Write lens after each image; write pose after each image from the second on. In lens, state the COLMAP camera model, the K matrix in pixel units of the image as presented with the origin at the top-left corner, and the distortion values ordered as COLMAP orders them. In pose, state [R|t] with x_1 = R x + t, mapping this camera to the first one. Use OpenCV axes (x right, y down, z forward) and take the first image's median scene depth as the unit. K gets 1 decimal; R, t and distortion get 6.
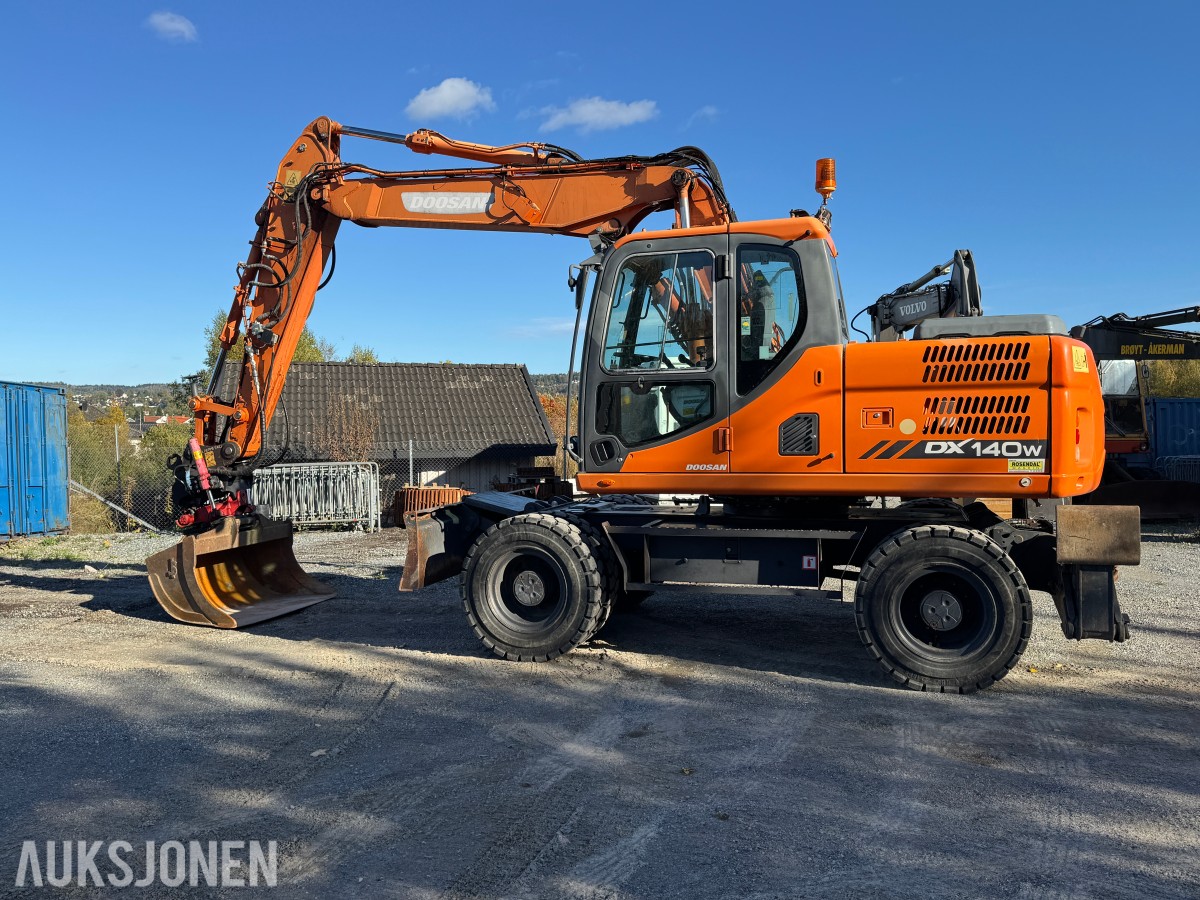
lens RADIAL K [[992.4, 0, 600.1], [0, 992.4, 455.6], [0, 0, 1]] dist [0.077954, -0.079552]
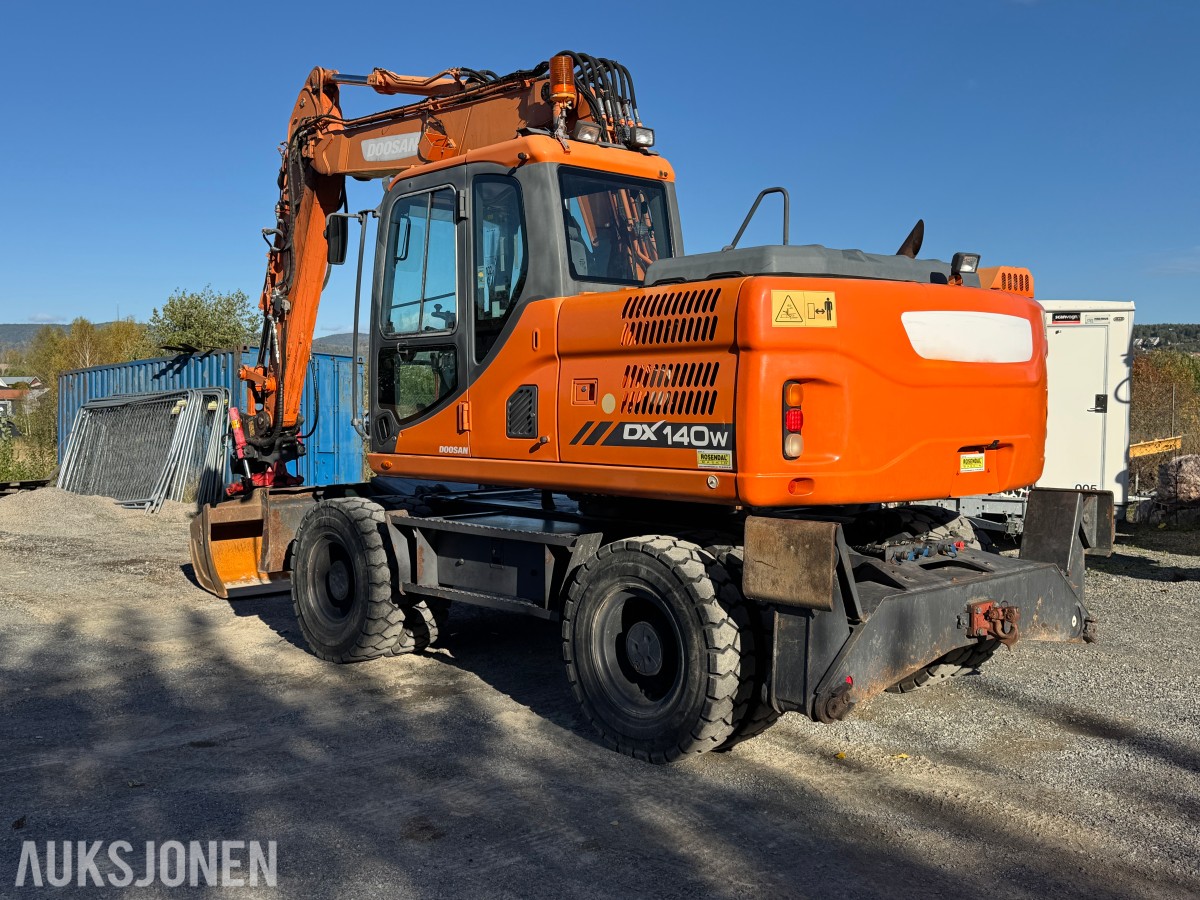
lens RADIAL K [[1192.0, 0, 598.5], [0, 1192.0, 459.9], [0, 0, 1]] dist [0.103253, 0.000000]
pose [[0.862465, 0.033339, -0.505017, 0.761050], [-0.020543, 0.999312, 0.030887, -0.013943], [0.505699, -0.016264, 0.862556, 0.212630]]
